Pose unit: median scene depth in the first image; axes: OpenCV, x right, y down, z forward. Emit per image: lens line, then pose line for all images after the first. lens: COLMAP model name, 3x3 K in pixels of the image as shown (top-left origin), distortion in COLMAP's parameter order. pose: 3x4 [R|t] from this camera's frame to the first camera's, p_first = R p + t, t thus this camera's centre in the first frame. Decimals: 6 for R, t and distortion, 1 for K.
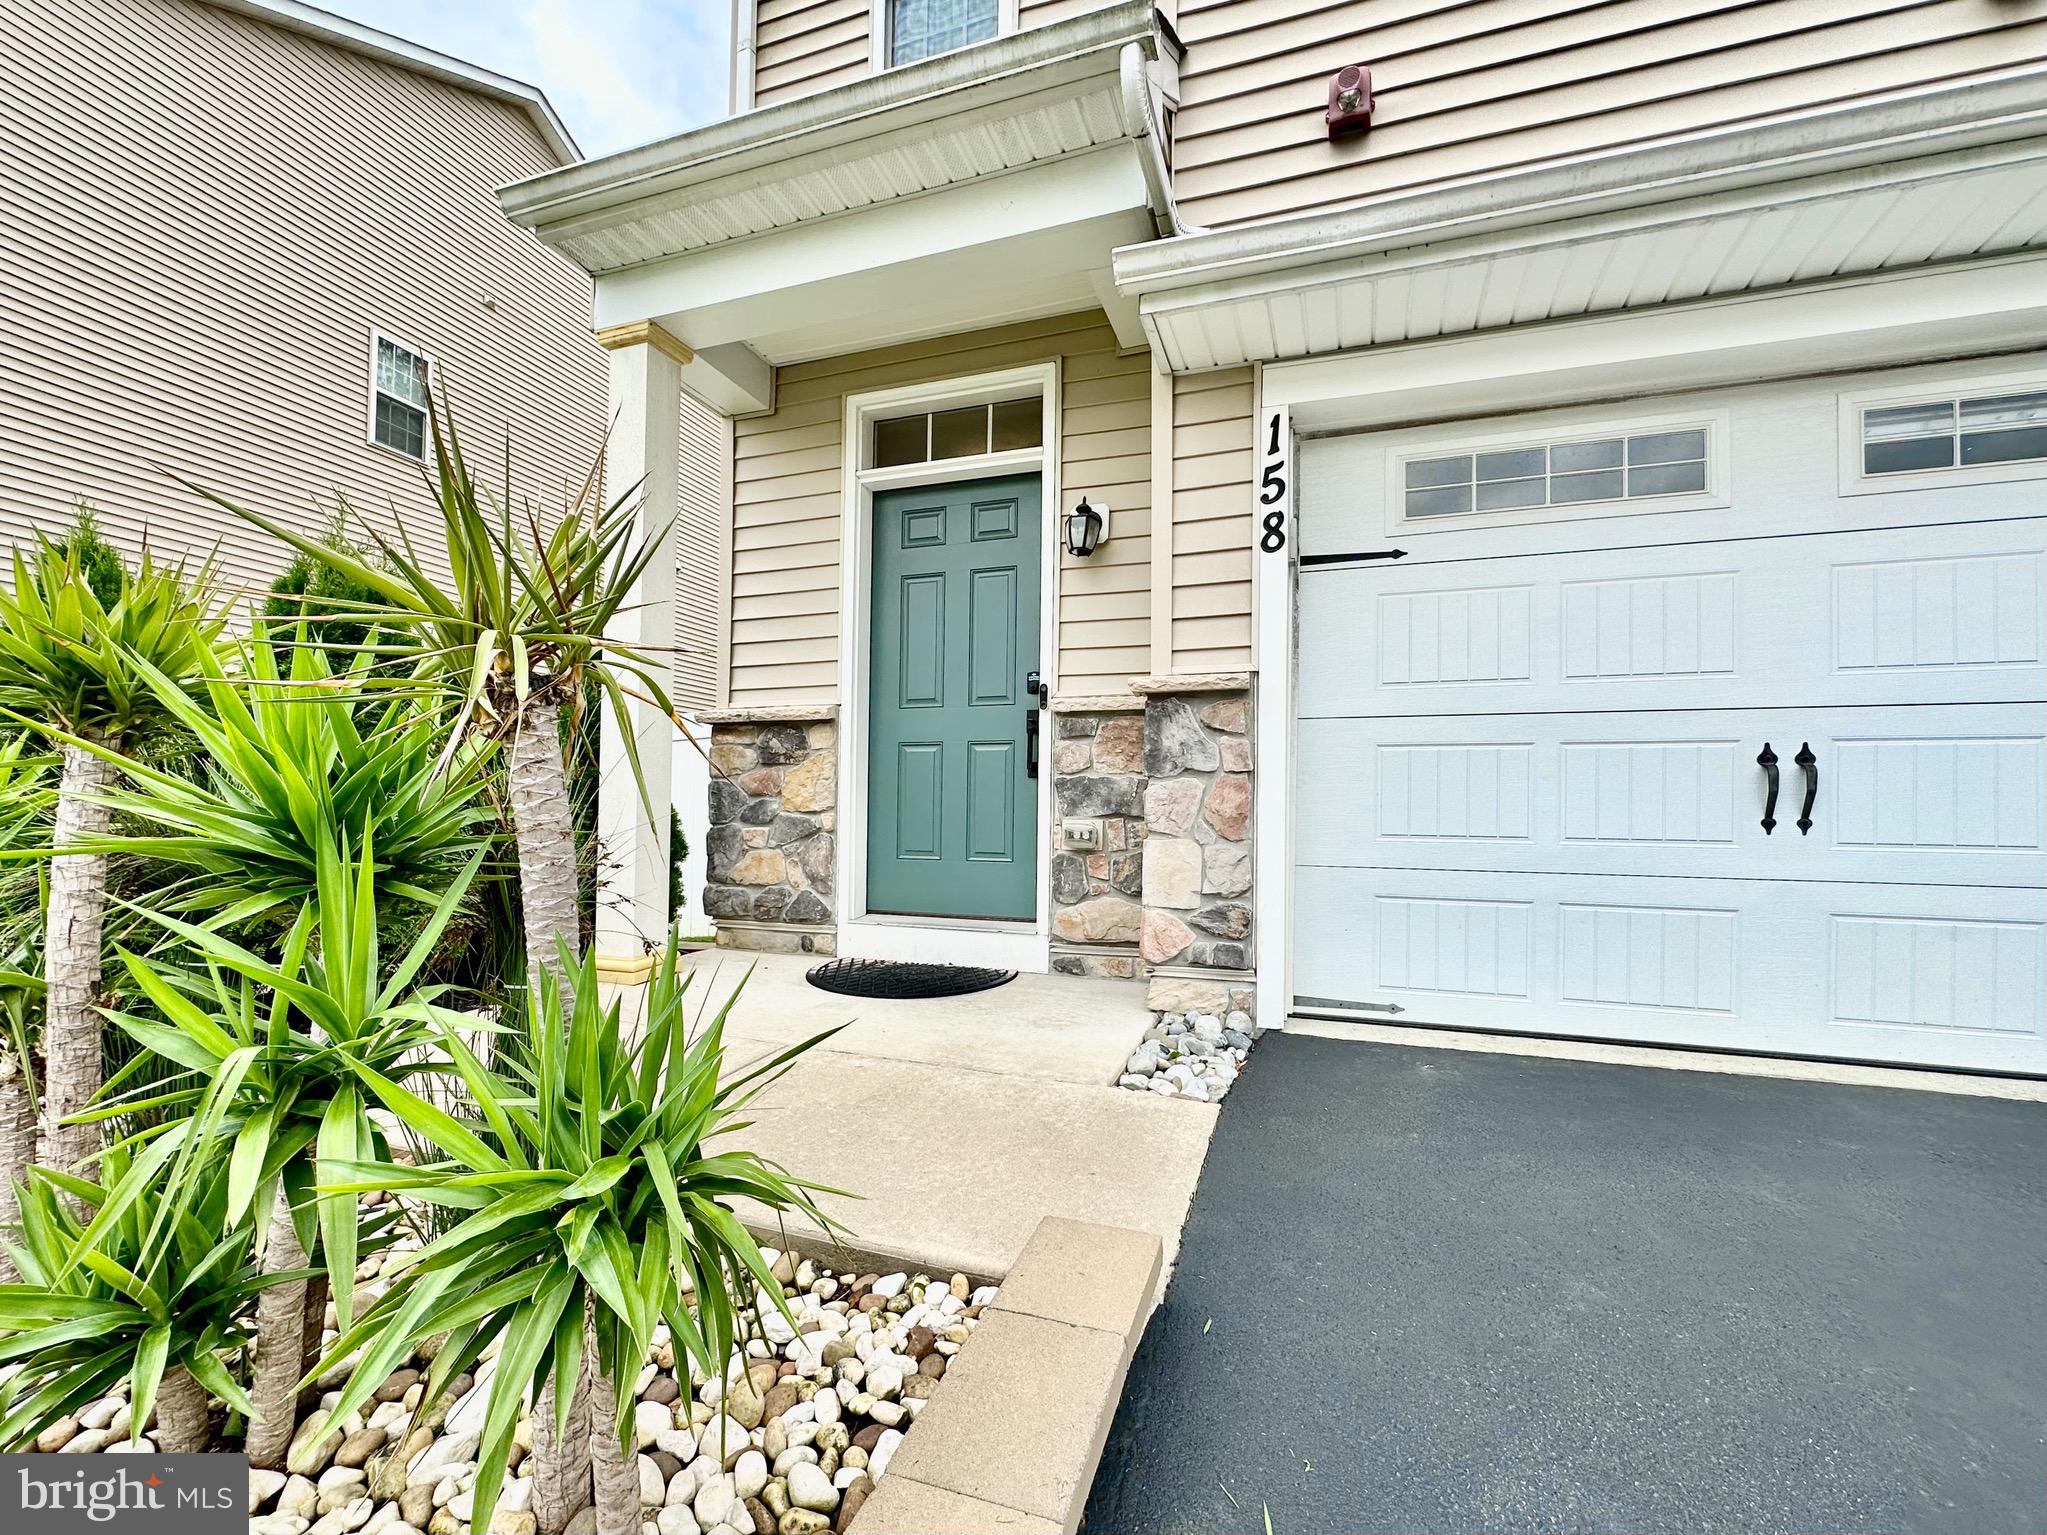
lens RADIAL K [[854.6, 0, 1018.0], [0, 854.6, 803.6], [0, 0, 1]] dist [-0.001550, -0.000251]
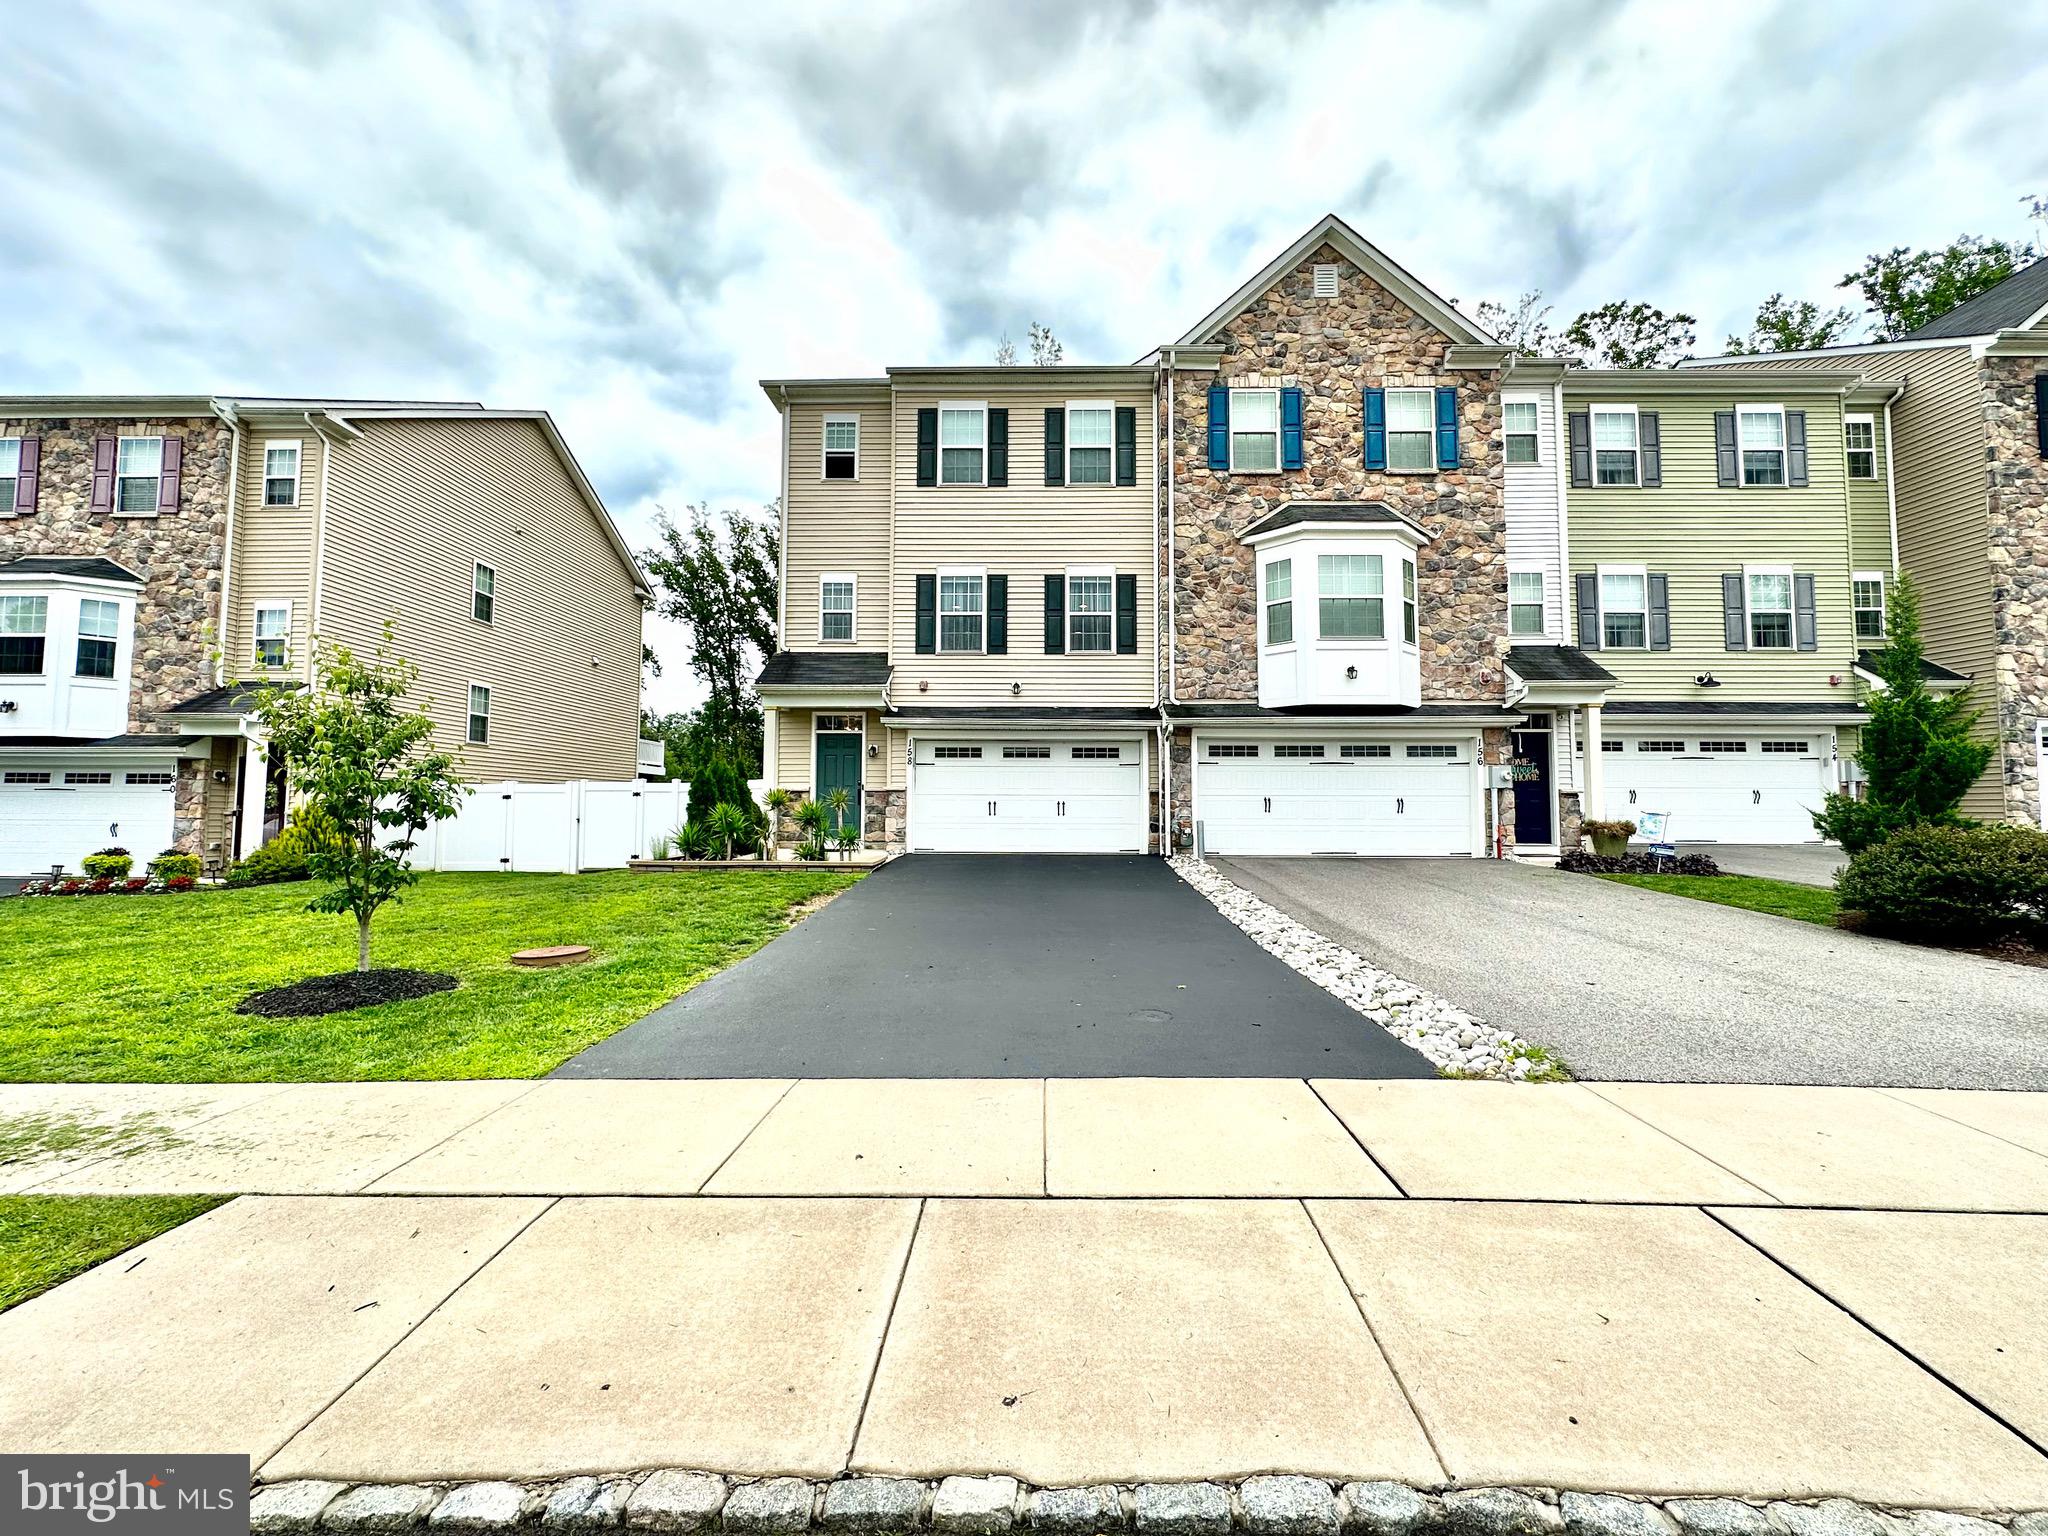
lens RADIAL K [[820.1, 0, 1026.4], [0, 820.1, 766.6], [0, 0, 1]] dist [-0.001218, 0.000132]
pose [[0.948832, 0.007511, 0.315693, -0.526291], [0.005170, 0.999214, -0.039314, -0.062095], [-0.315740, 0.038935, 0.948047, -3.430139]]
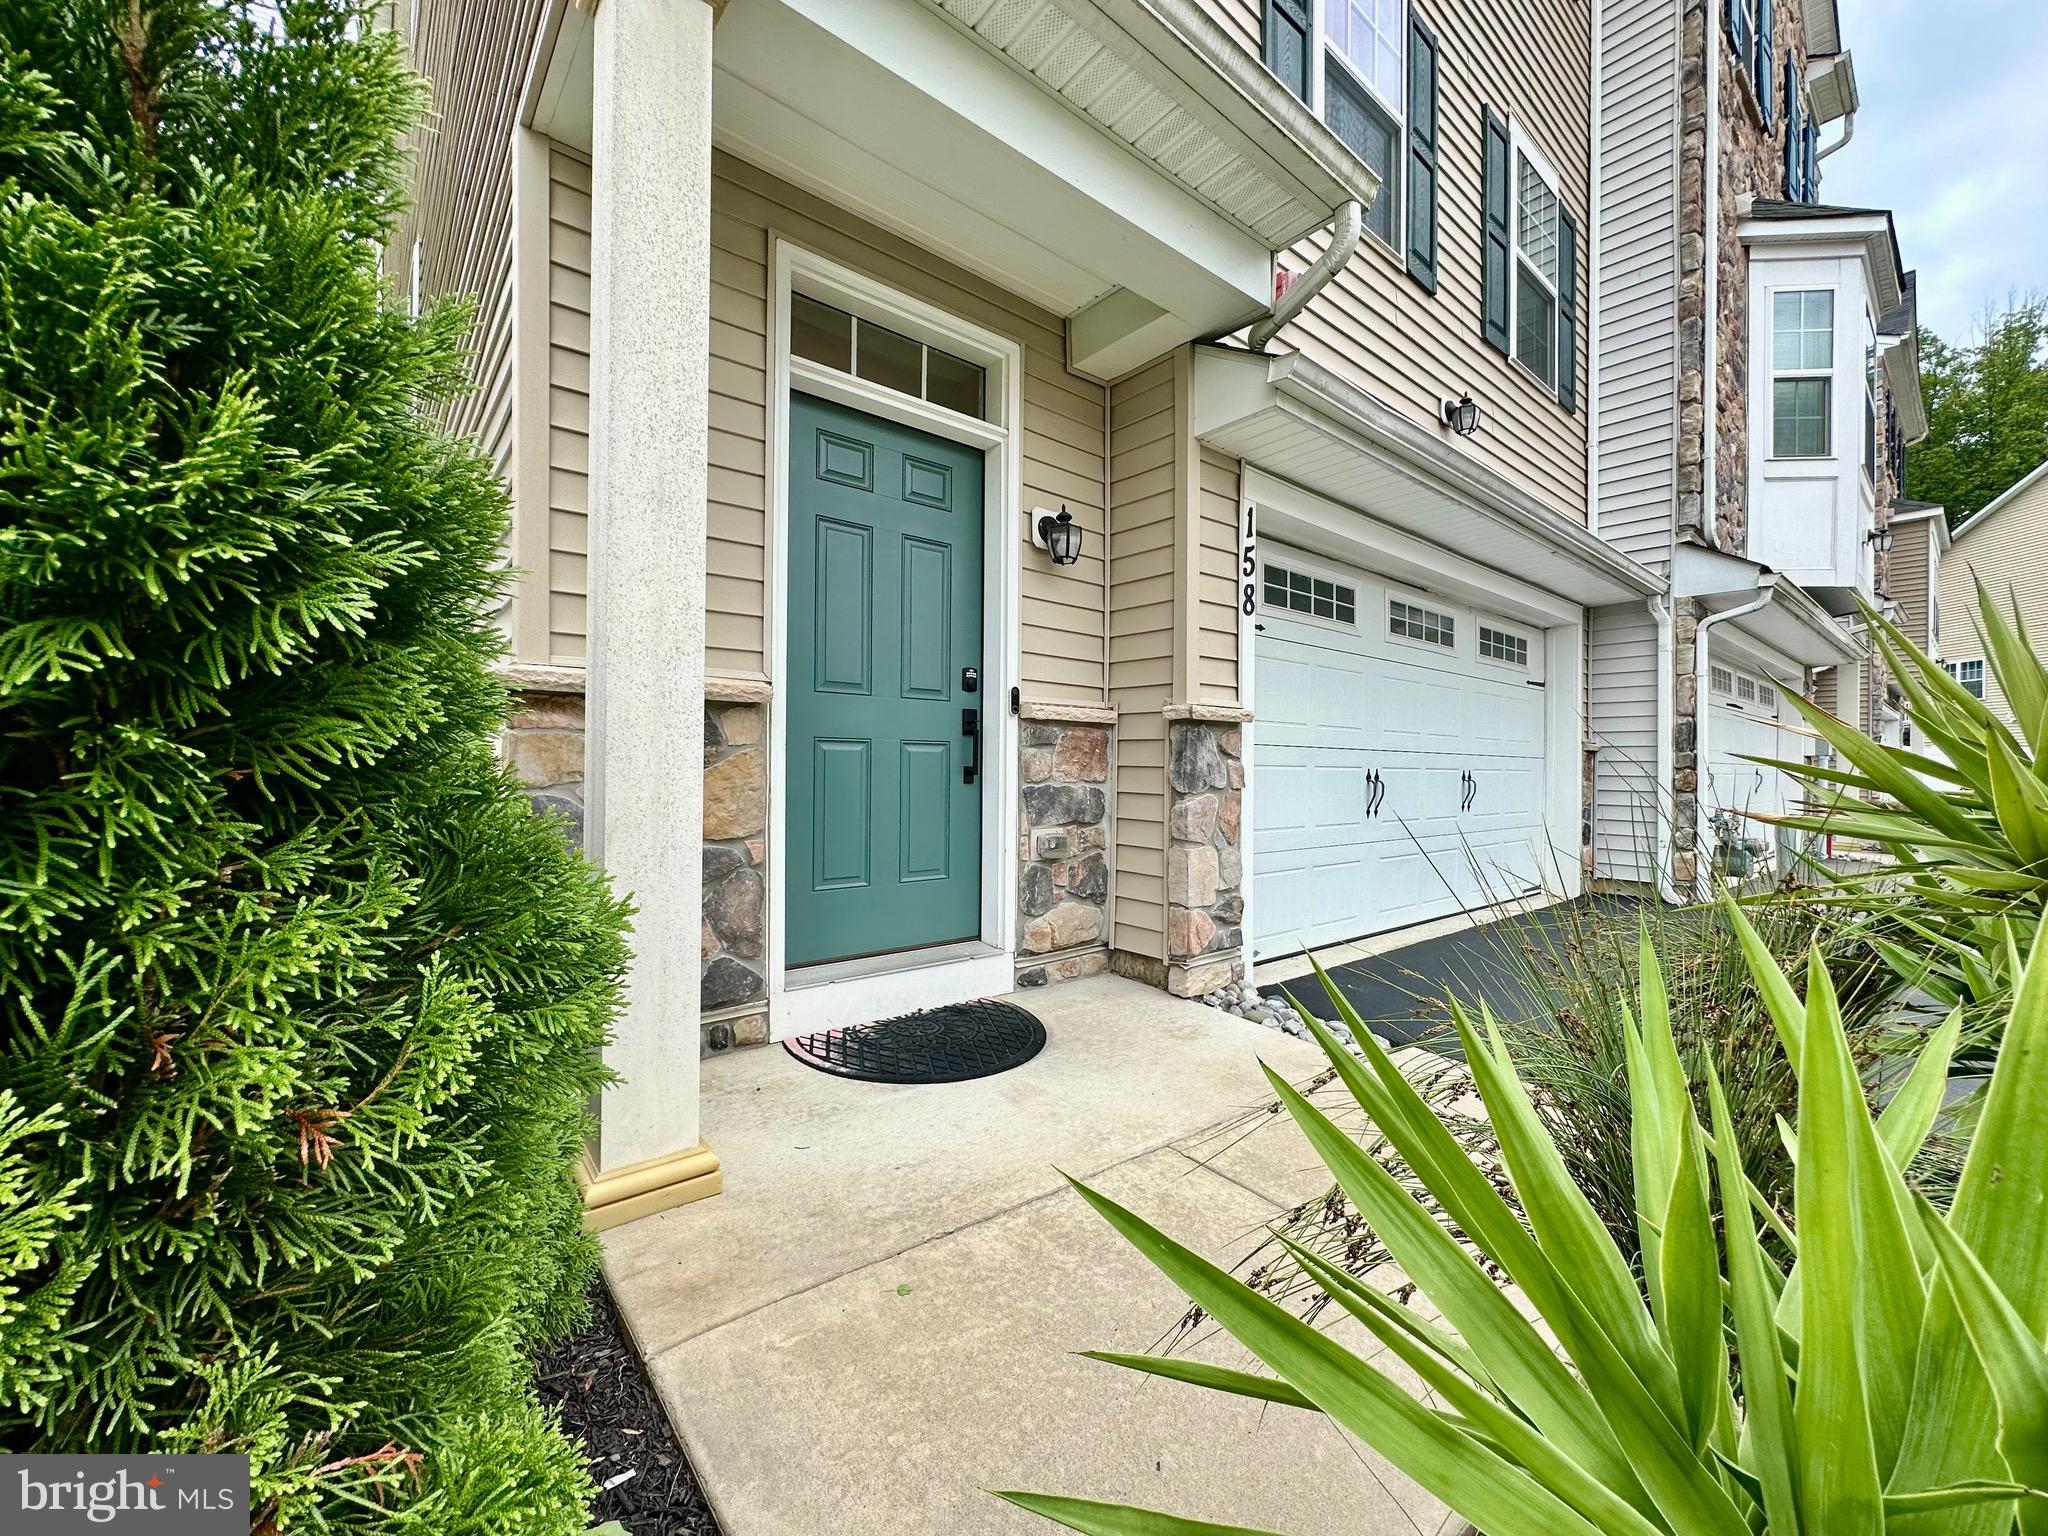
lens RADIAL K [[814.0, 0, 1030.5], [0, 814.0, 767.0], [0, 0, 1]] dist [-0.002703, -0.000027]
pose [[0.517563, -0.008425, 0.855604, -0.756051], [-0.018069, 0.999621, 0.020773, -0.073220], [-0.855454, -0.026211, 0.517215, 0.537383]]
